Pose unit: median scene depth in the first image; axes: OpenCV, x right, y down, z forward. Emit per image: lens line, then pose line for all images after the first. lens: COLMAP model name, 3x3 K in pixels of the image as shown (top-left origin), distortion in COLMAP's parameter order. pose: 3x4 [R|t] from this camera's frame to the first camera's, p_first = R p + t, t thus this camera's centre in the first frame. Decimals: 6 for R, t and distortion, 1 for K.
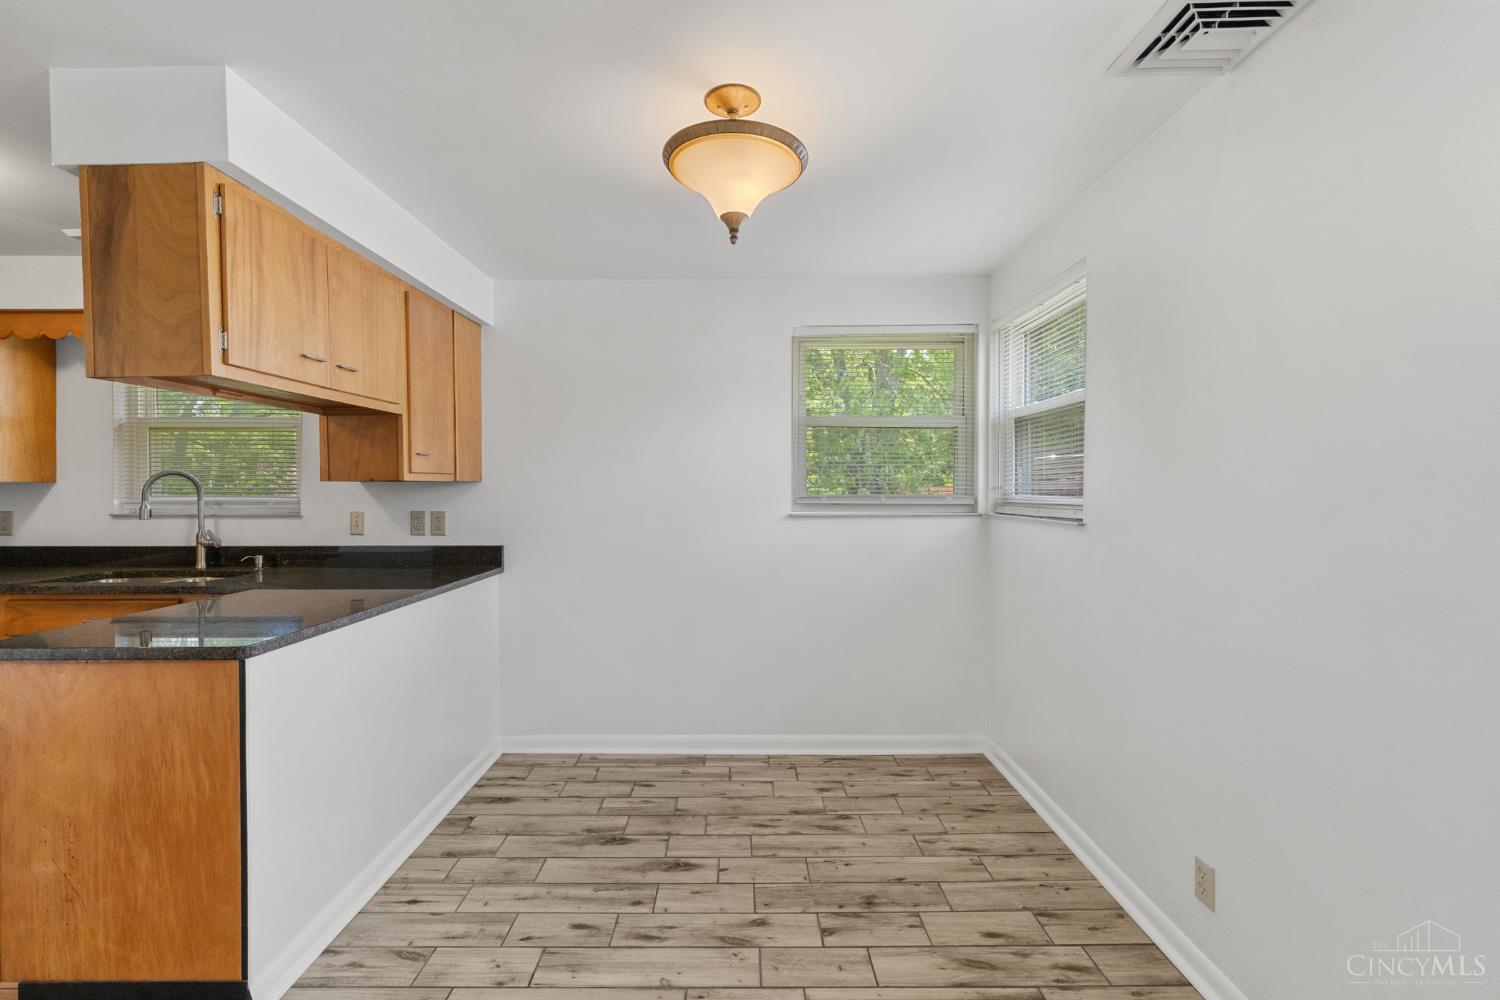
lens RADIAL K [[675.4, 0, 748.1], [0, 675.4, 494.7], [0, 0, 1]] dist [0.003872, 0.000376]
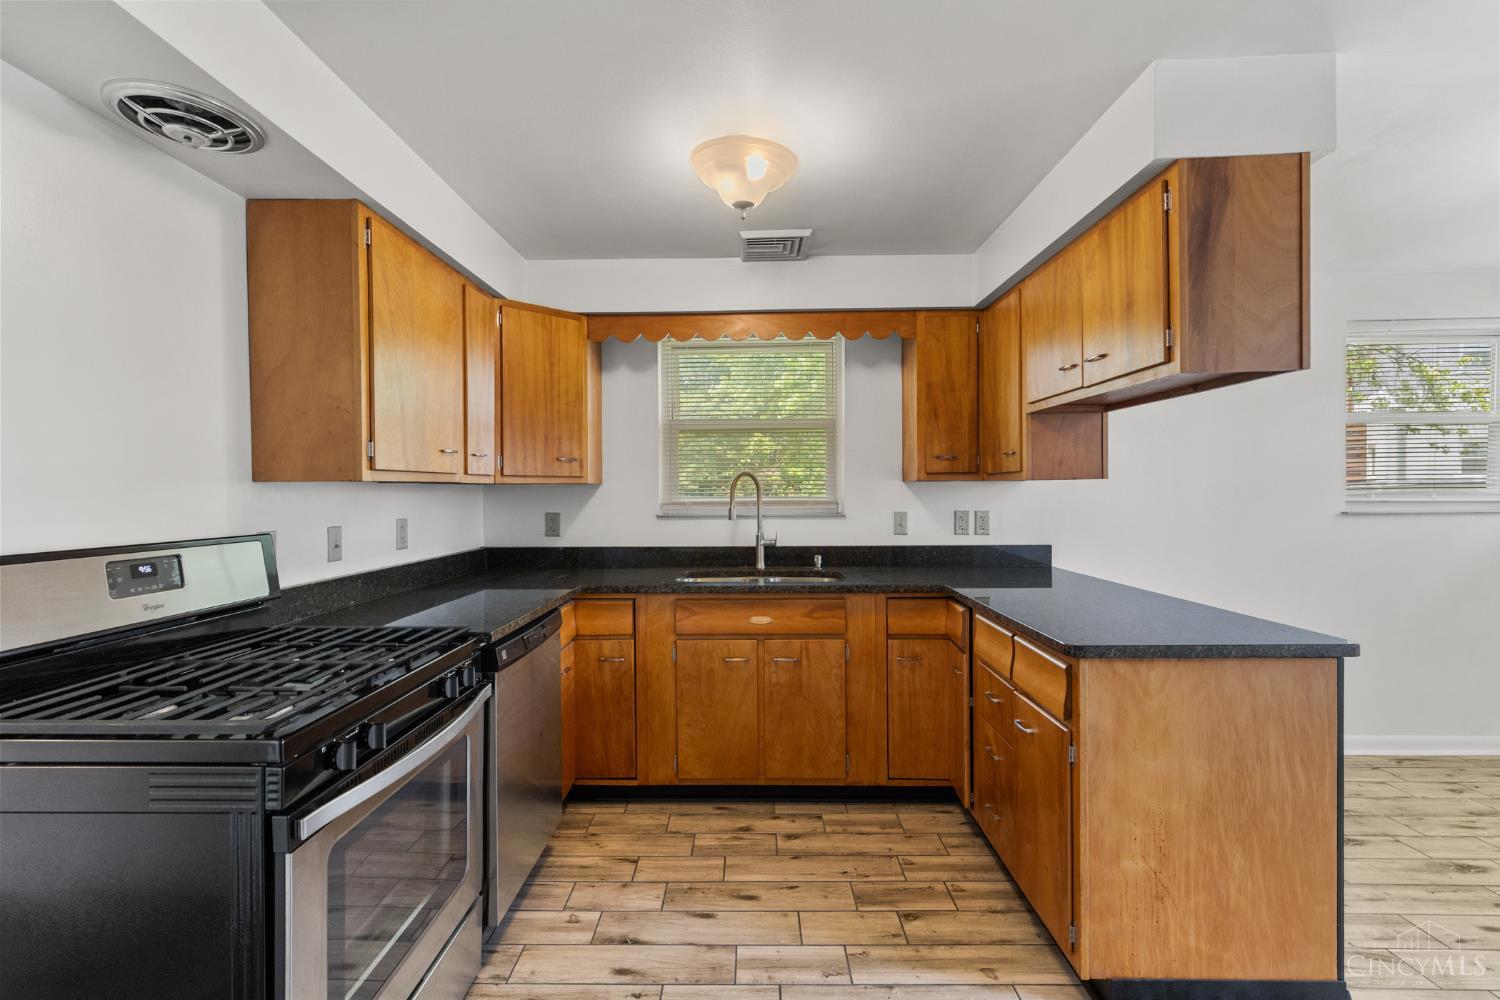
lens RADIAL K [[675.4, 0, 749.8], [0, 675.4, 500.9], [0, 0, 1]] dist [0.003872, 0.000376]
pose [[0.999893, -0.005302, -0.013597, -1.585018], [0.005397, 0.999961, 0.006983, 0.003655], [0.013560, -0.007056, 0.999883, 0.001317]]
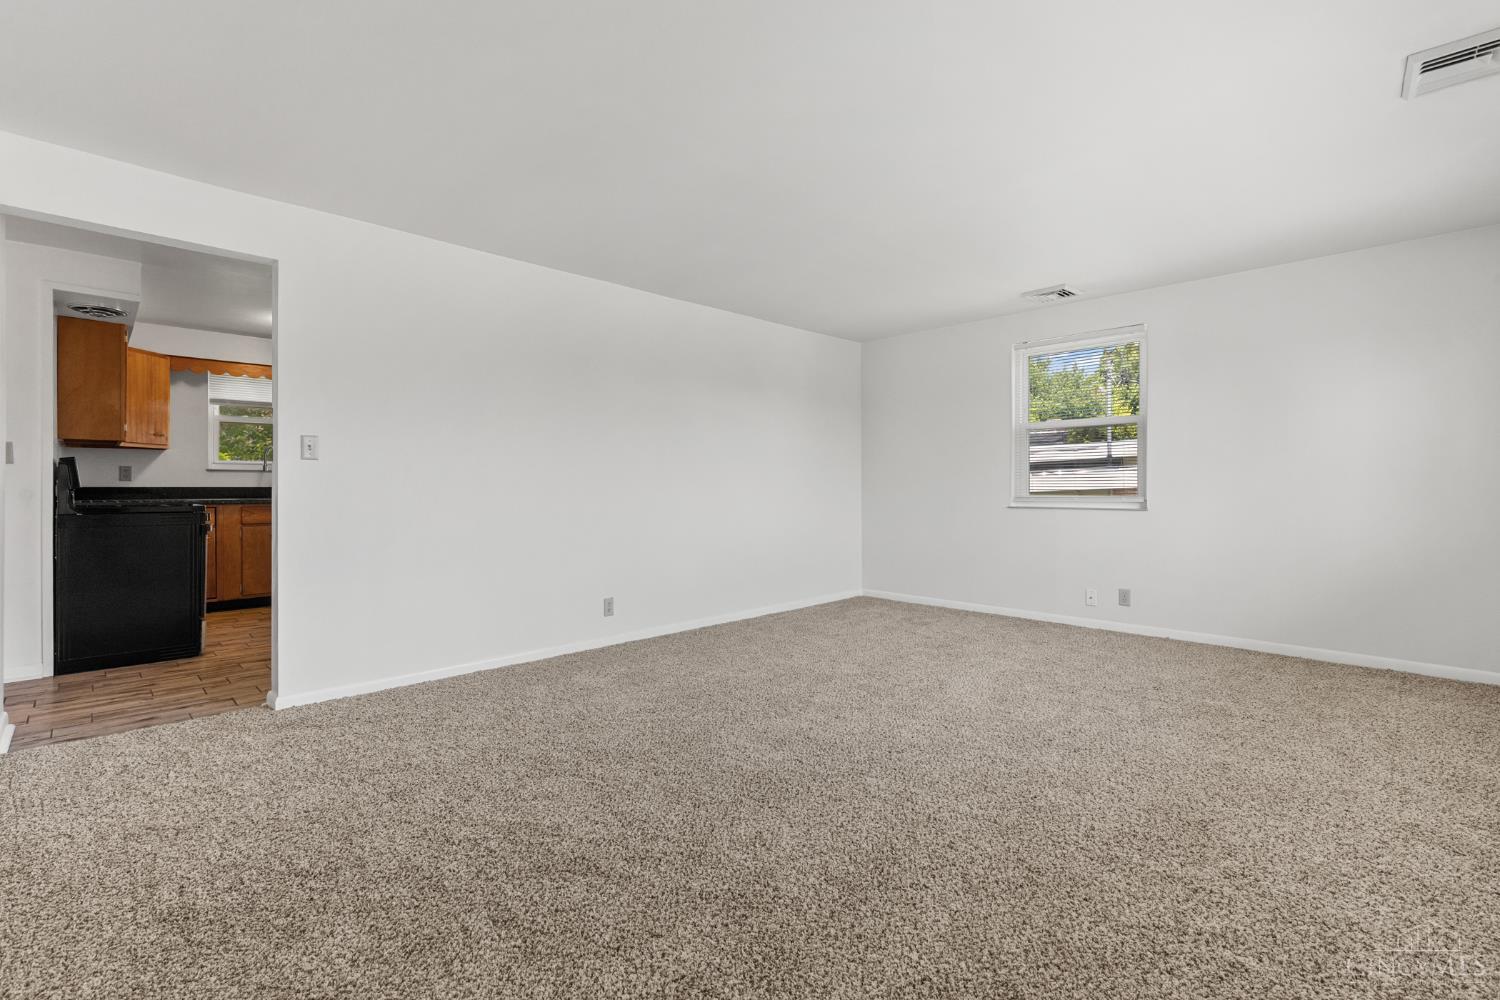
lens RADIAL K [[675.4, 0, 752.2], [0, 675.4, 500.1], [0, 0, 1]] dist [0.003872, 0.000376]
pose [[0.716489, -0.003982, 0.697587, -2.299523], [0.009101, 0.999952, -0.003640, 0.250568], [-0.697539, 0.008956, 0.716491, -2.461747]]
